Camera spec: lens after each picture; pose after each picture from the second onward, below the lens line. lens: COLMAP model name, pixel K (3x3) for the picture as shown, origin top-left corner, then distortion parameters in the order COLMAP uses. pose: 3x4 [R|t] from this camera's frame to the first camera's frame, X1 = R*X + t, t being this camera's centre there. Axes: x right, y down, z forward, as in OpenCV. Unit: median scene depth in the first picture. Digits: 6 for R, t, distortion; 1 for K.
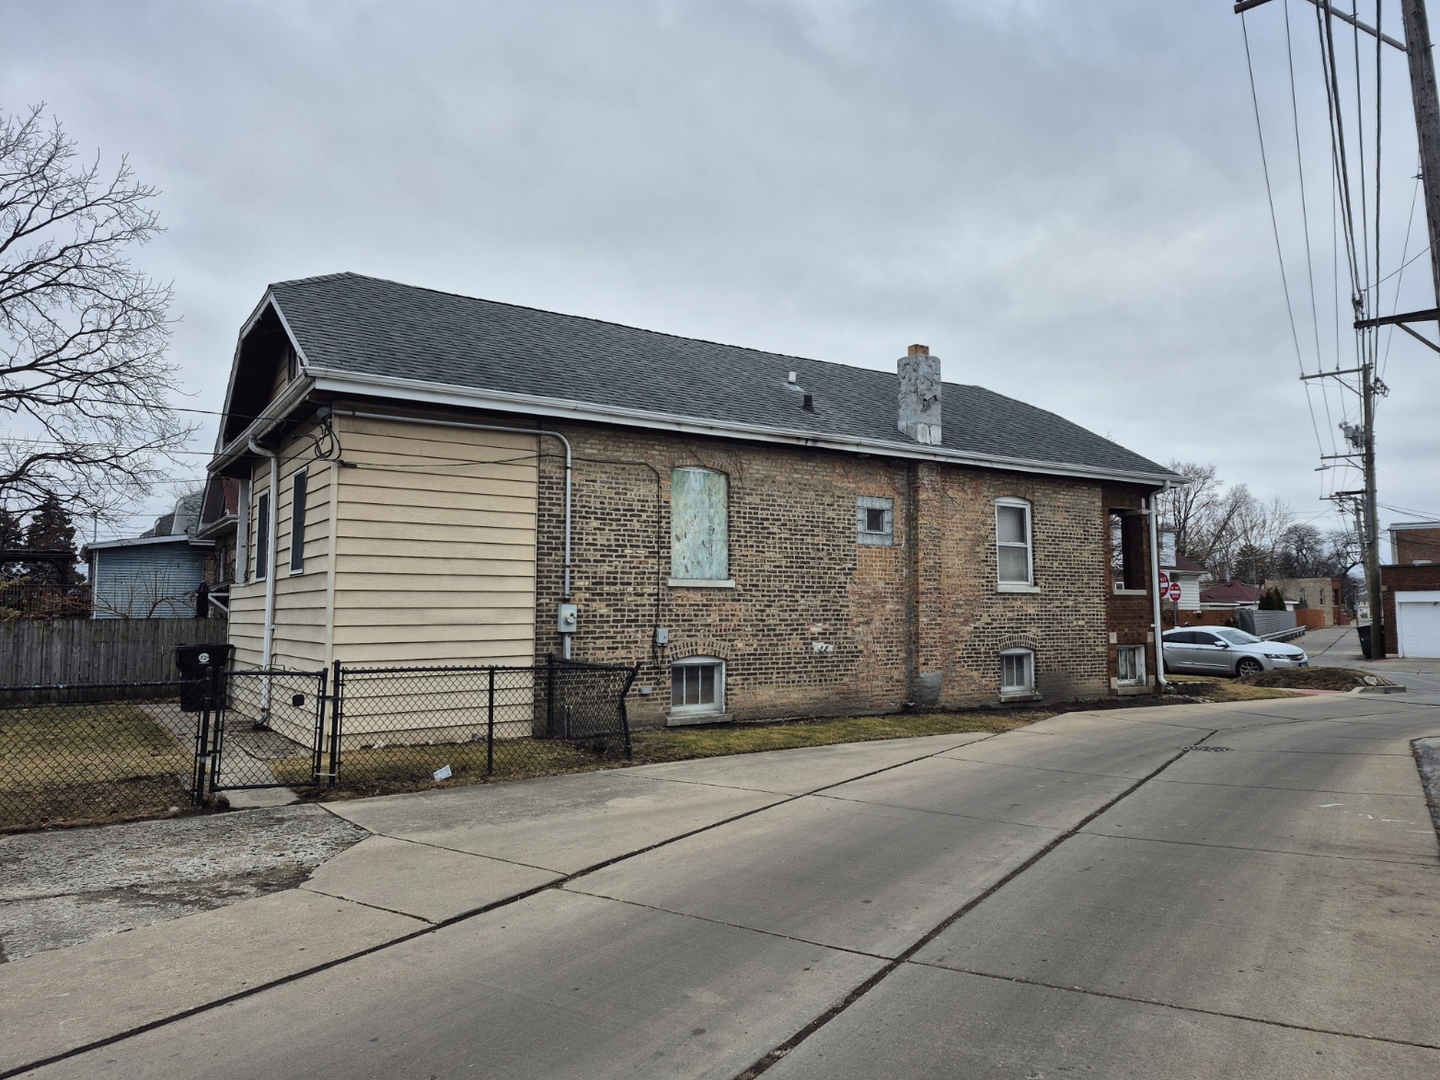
lens RADIAL K [[994.4, 0, 720.0], [0, 994.4, 540.0], [0, 0, 1]] dist [0.205348, -0.366547]
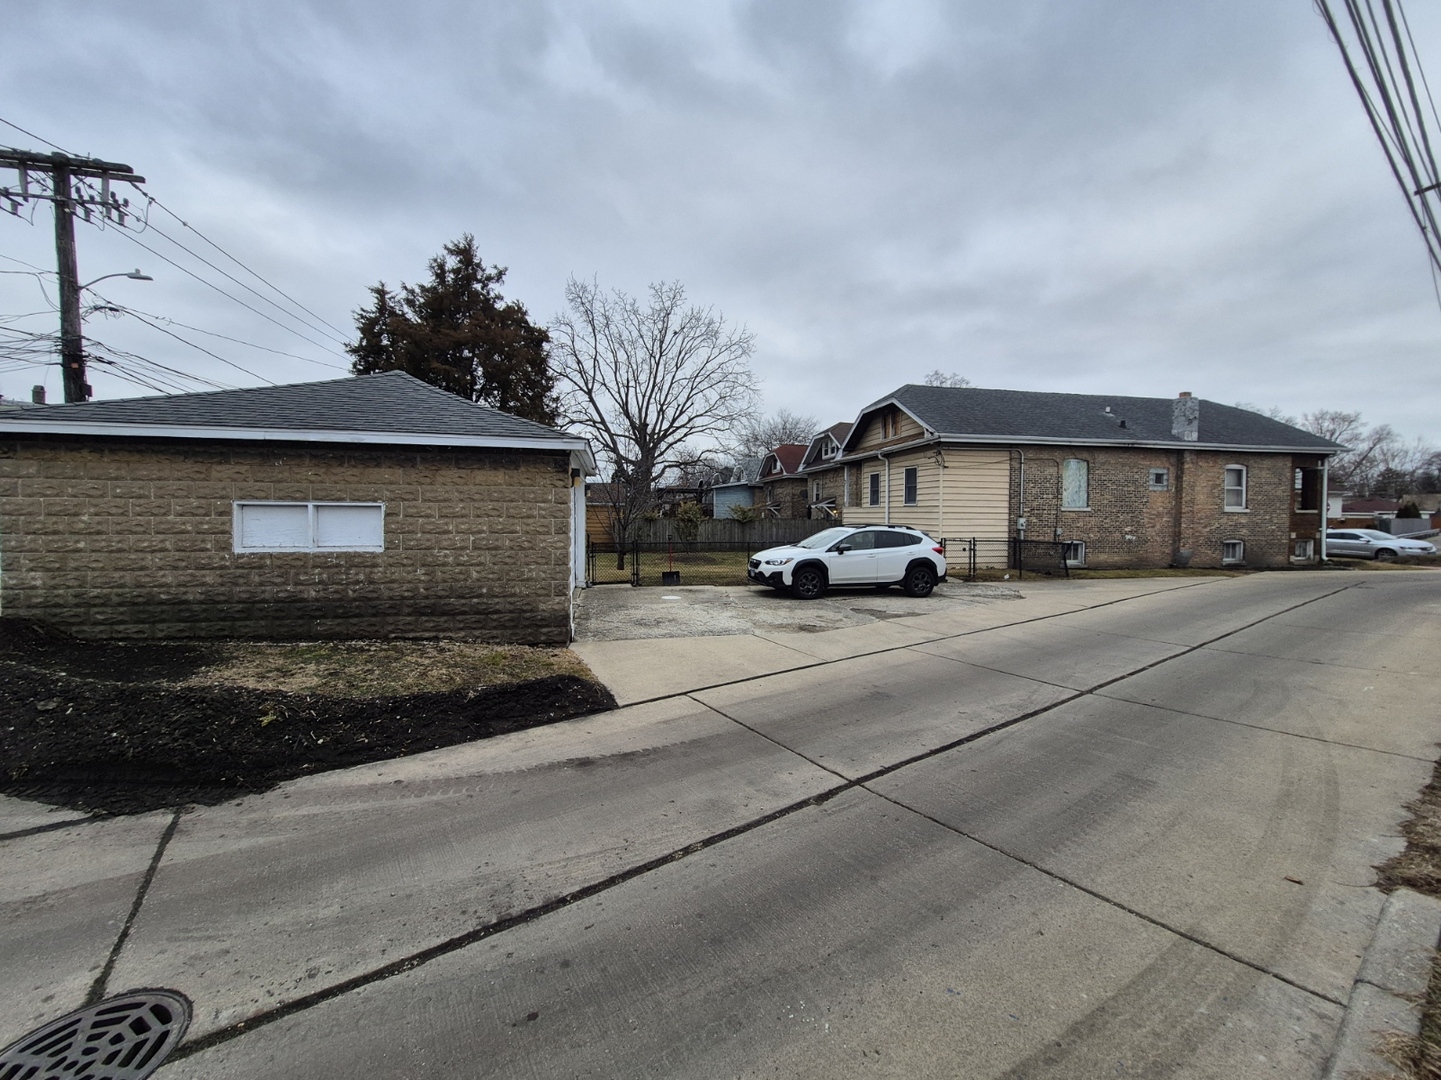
lens RADIAL K [[543.5, 0, 718.4], [0, 543.5, 531.9], [0, 0, 1]] dist [-0.001852, -0.000249]
pose [[0.916959, 0.022306, -0.398357, -0.230483], [0.020239, 0.994550, 0.102277, -0.042266], [0.398467, -0.101846, 0.911510, -0.418765]]
